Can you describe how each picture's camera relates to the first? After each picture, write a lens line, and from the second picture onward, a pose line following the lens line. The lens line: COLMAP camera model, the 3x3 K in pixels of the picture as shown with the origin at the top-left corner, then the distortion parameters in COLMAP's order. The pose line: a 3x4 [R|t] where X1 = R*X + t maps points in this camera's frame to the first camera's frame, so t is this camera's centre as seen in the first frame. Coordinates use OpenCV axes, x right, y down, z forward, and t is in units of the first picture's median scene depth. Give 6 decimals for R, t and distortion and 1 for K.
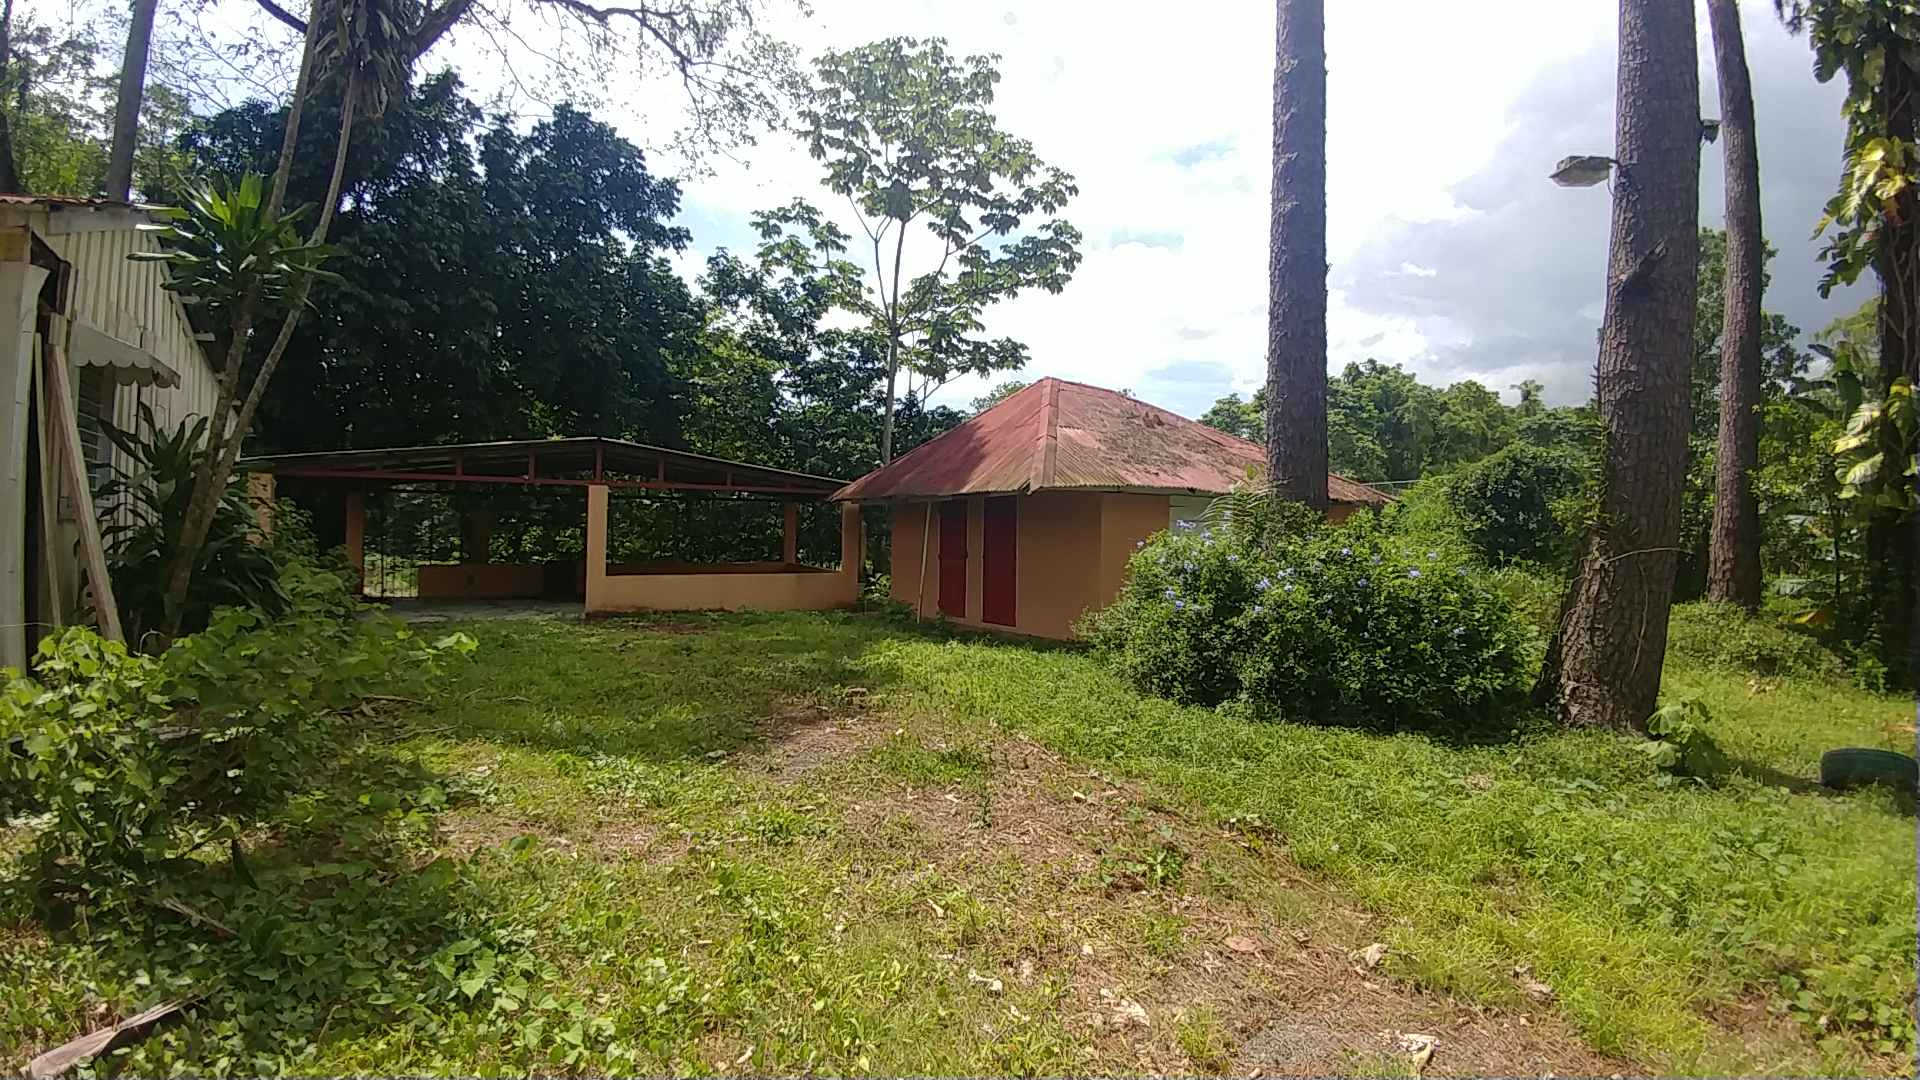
lens RADIAL K [[869.7, 0, 963.0], [0, 869.7, 529.6], [0, 0, 1]] dist [0.000014, 0.000010]
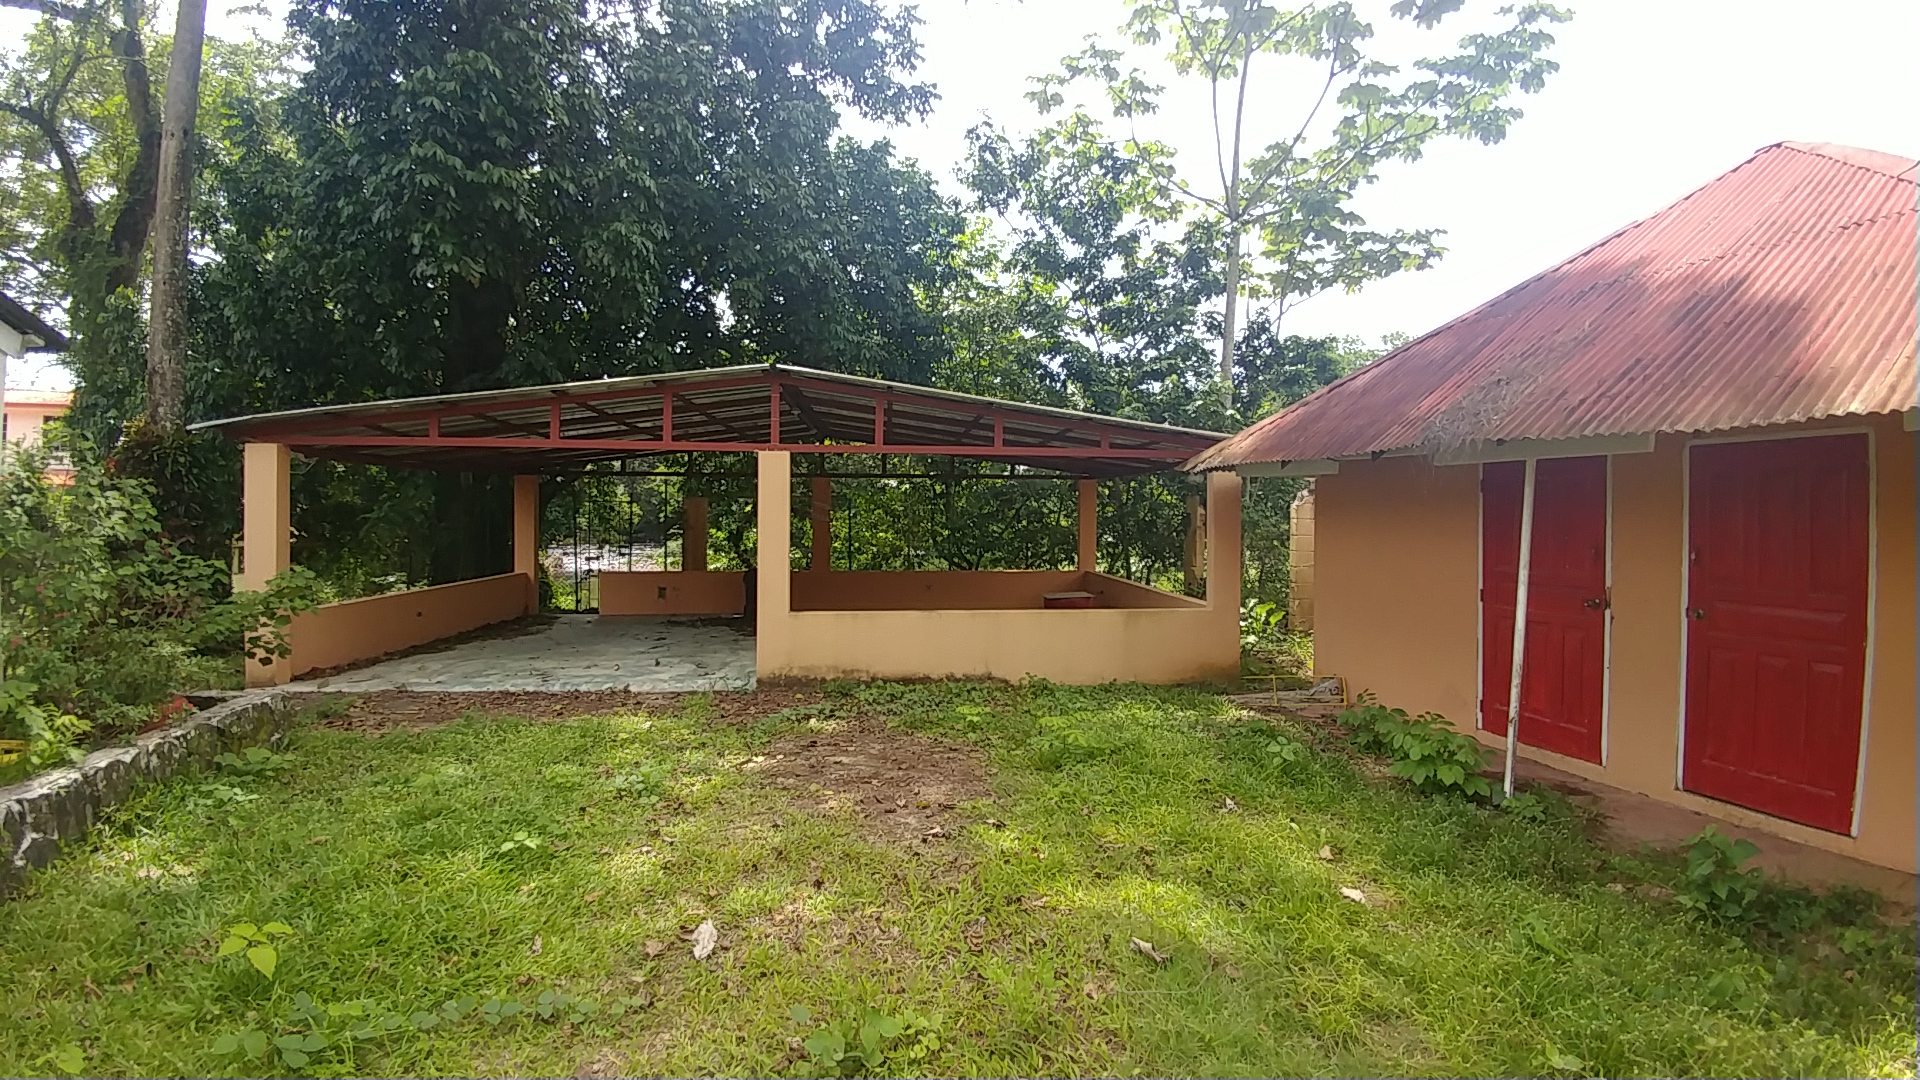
lens RADIAL K [[869.7, 0, 963.0], [0, 869.7, 529.6], [0, 0, 1]] dist [0.000014, 0.000010]
pose [[0.955177, -0.004018, -0.296007, -0.082066], [0.010574, 0.999733, 0.020551, -0.006731], [0.295846, -0.022760, 0.954965, 0.299027]]
